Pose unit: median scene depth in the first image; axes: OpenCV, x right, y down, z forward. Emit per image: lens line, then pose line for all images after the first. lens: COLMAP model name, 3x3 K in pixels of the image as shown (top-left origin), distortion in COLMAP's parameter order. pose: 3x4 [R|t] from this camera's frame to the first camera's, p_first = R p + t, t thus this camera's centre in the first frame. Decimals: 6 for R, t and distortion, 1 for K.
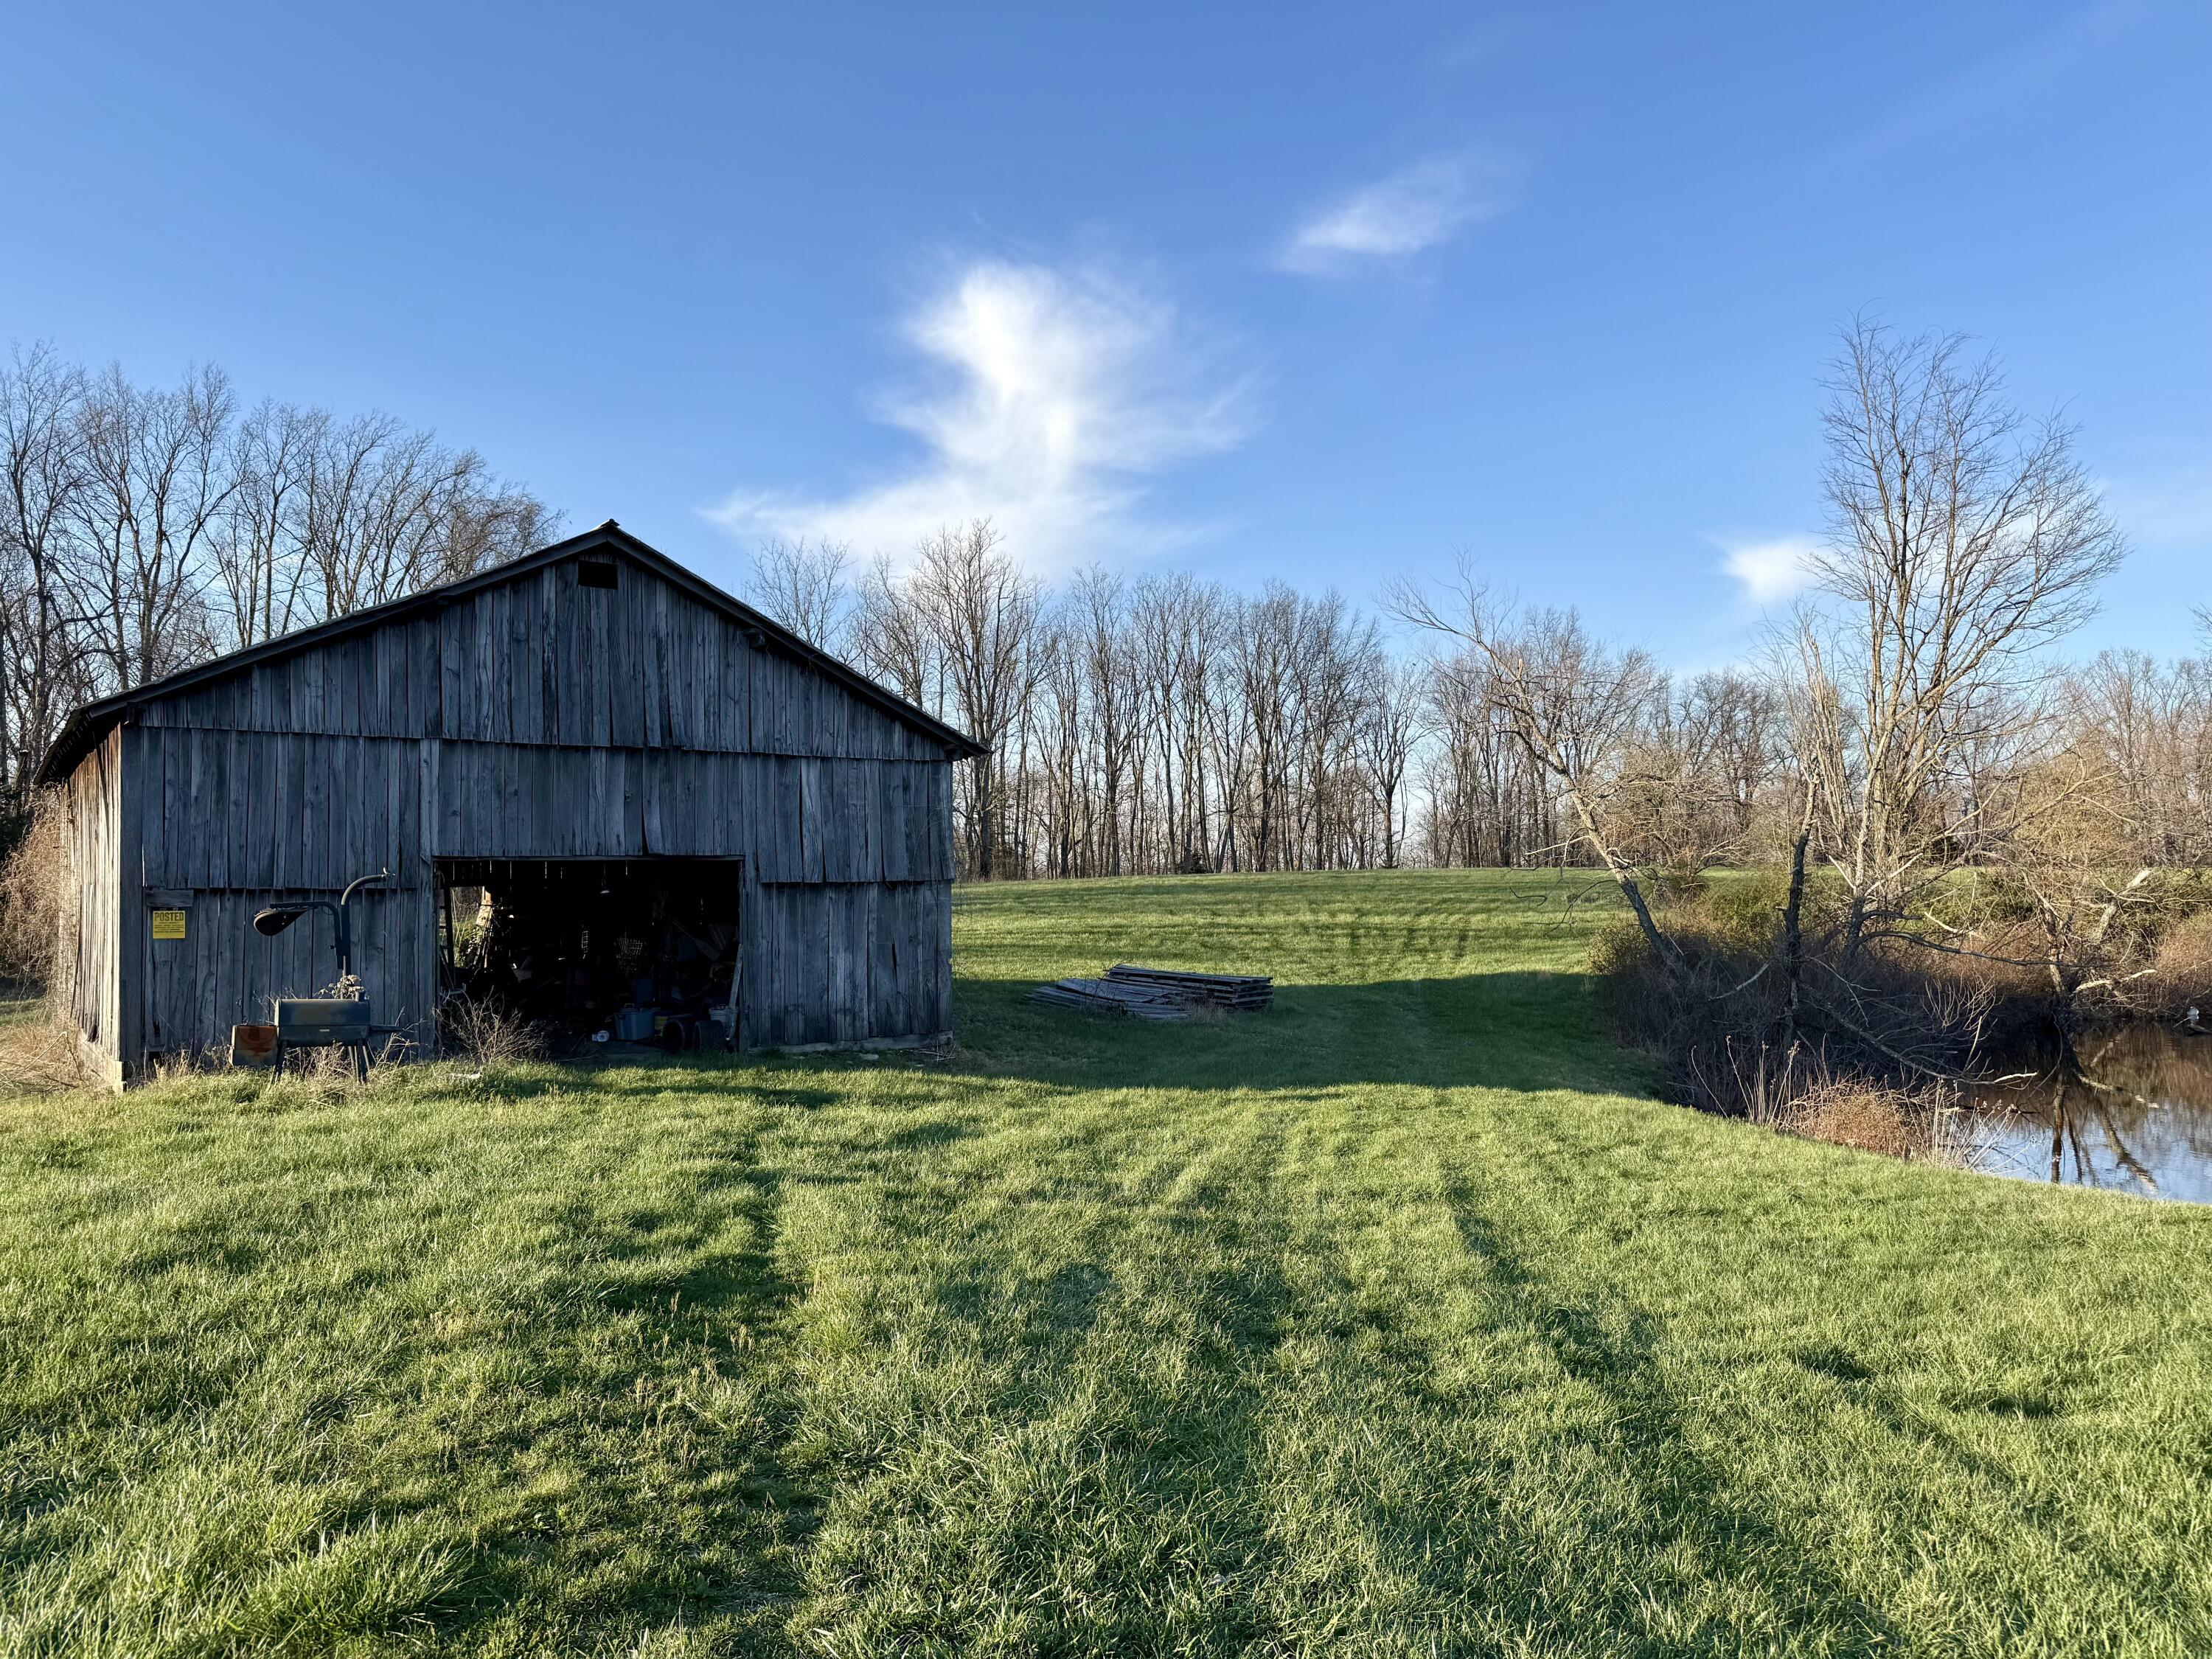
lens RADIAL K [[1507.7, 0, 1106.0], [0, 1507.7, 829.5], [0, 0, 1]] dist [0.004624, 0.001258]
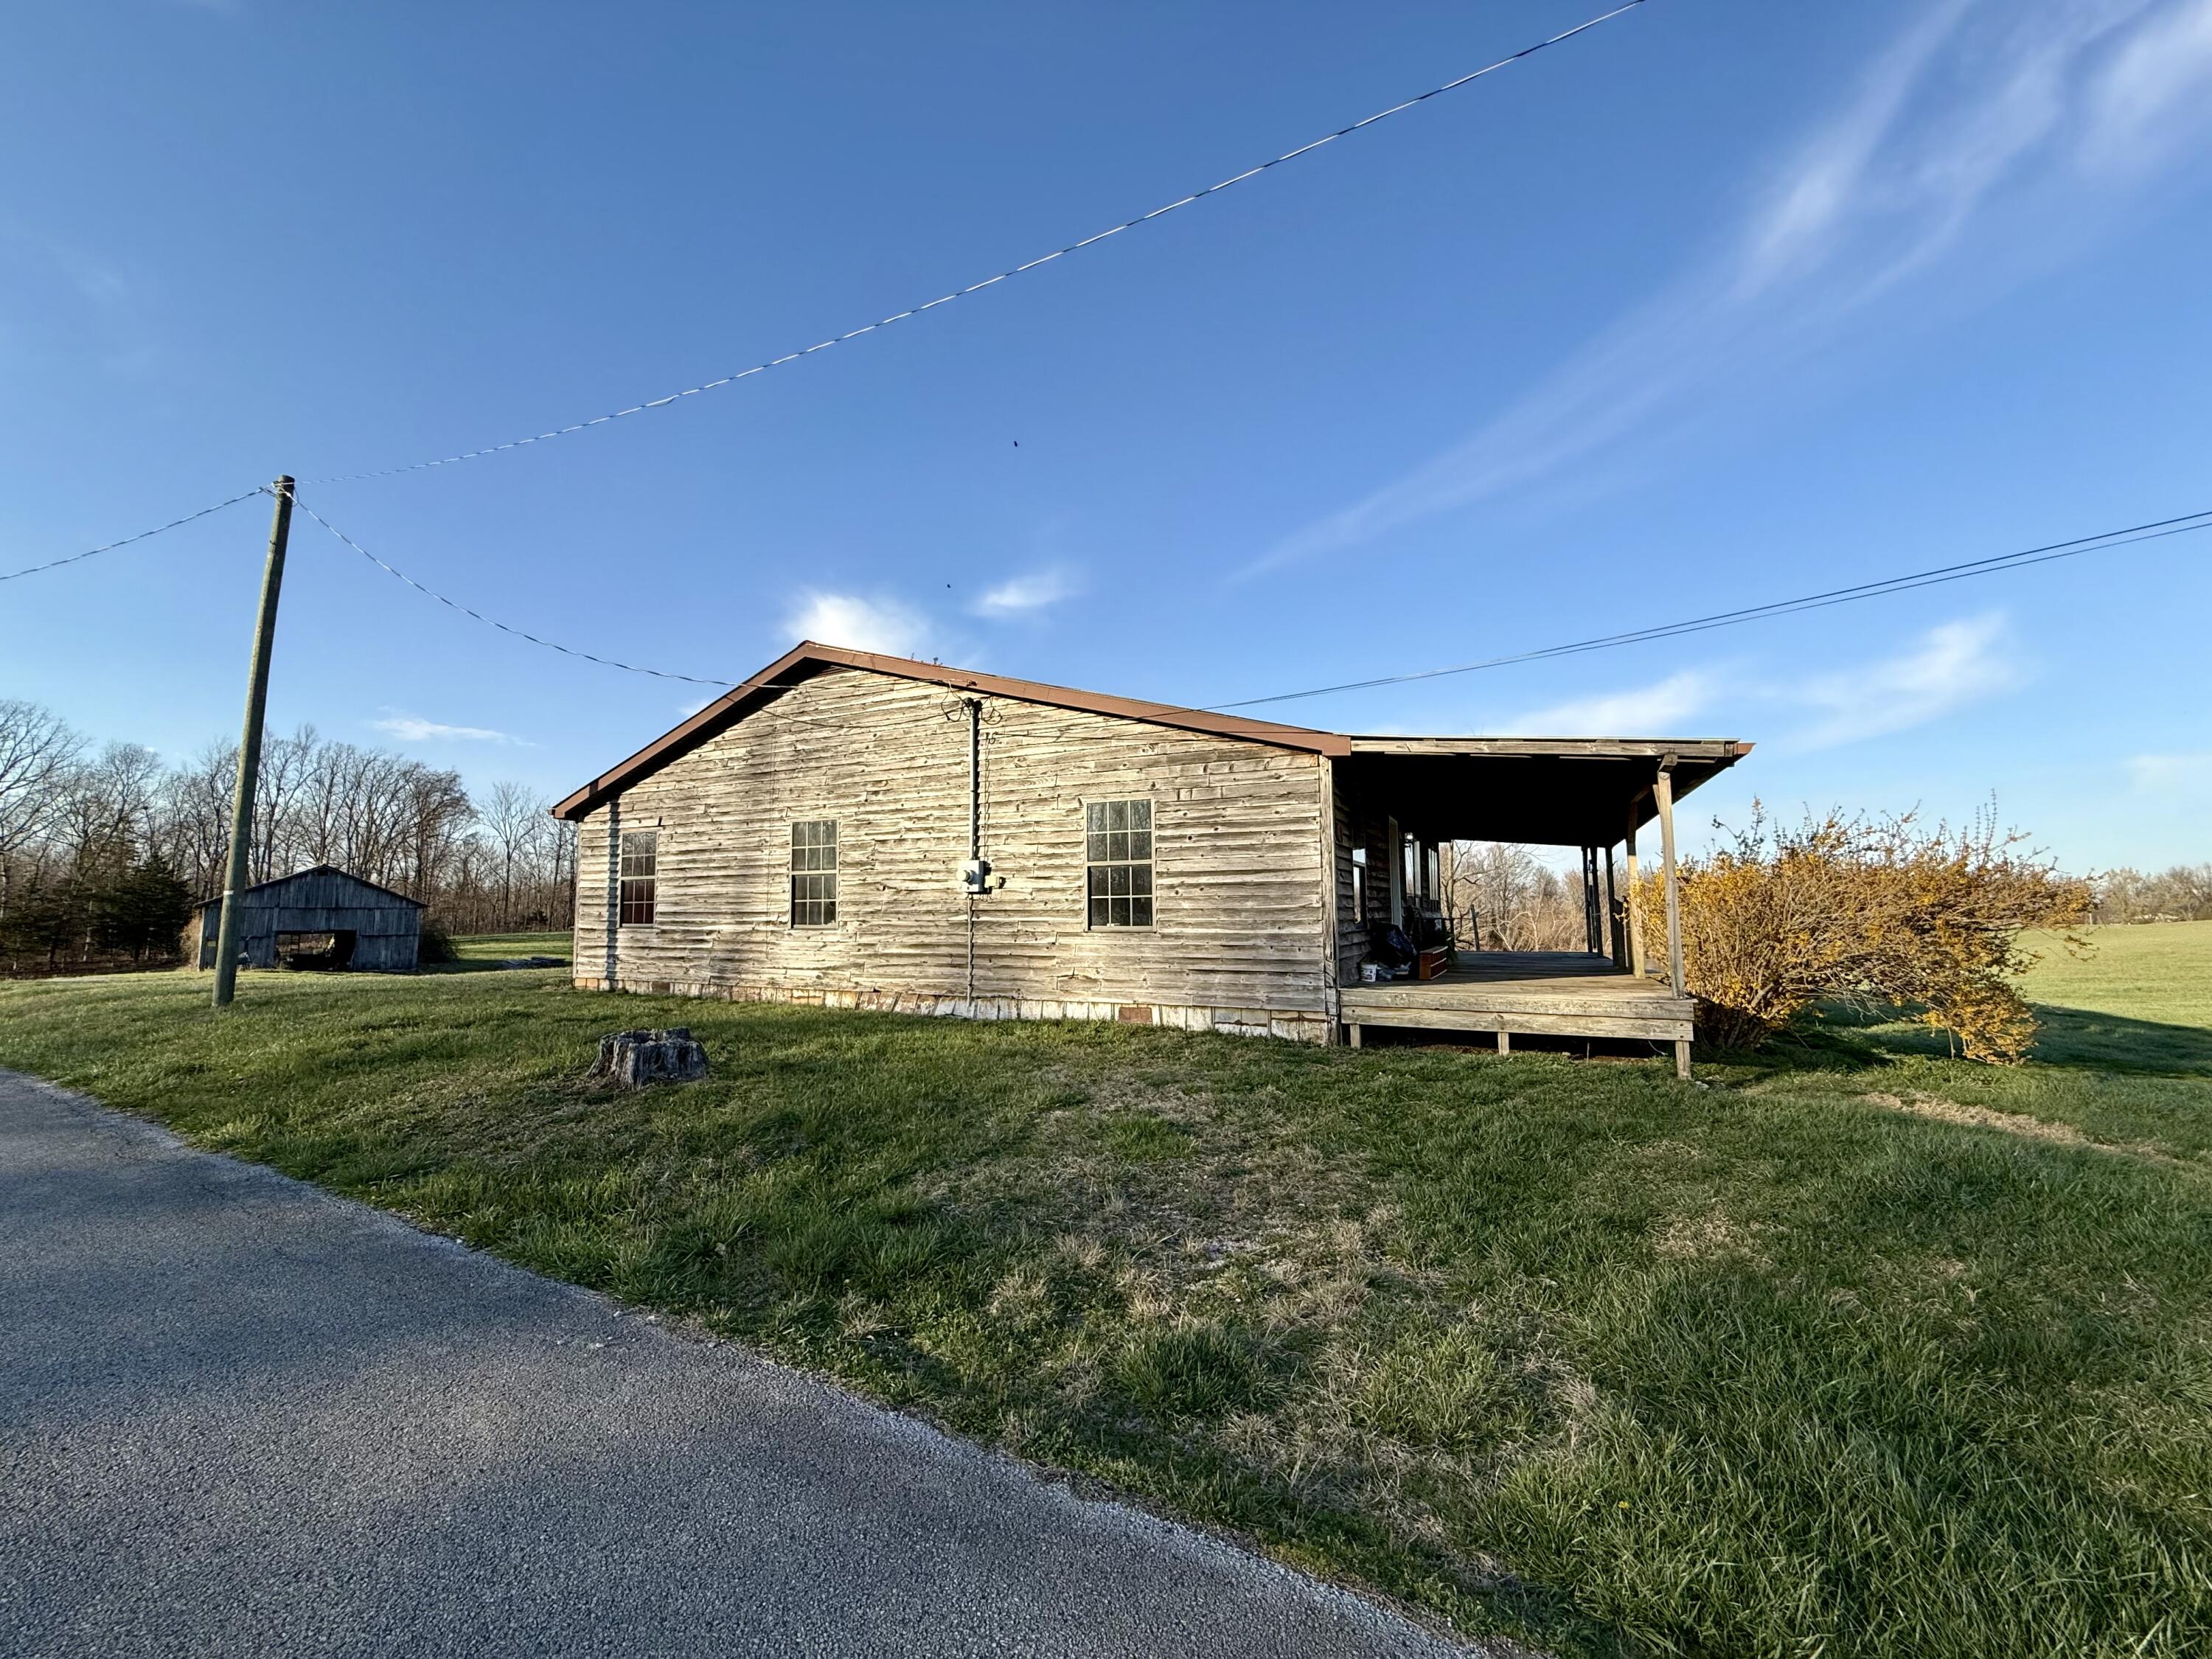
lens RADIAL K [[893.2, 0, 1106.0], [0, 893.2, 829.5], [0, 0, 1]] dist [0.000135, 0.000023]
pose [[0.988950, 0.022005, 0.146607, 1.159518], [-0.011572, 0.997363, -0.071640, -0.085841], [-0.147797, 0.069152, 0.986597, -1.496002]]
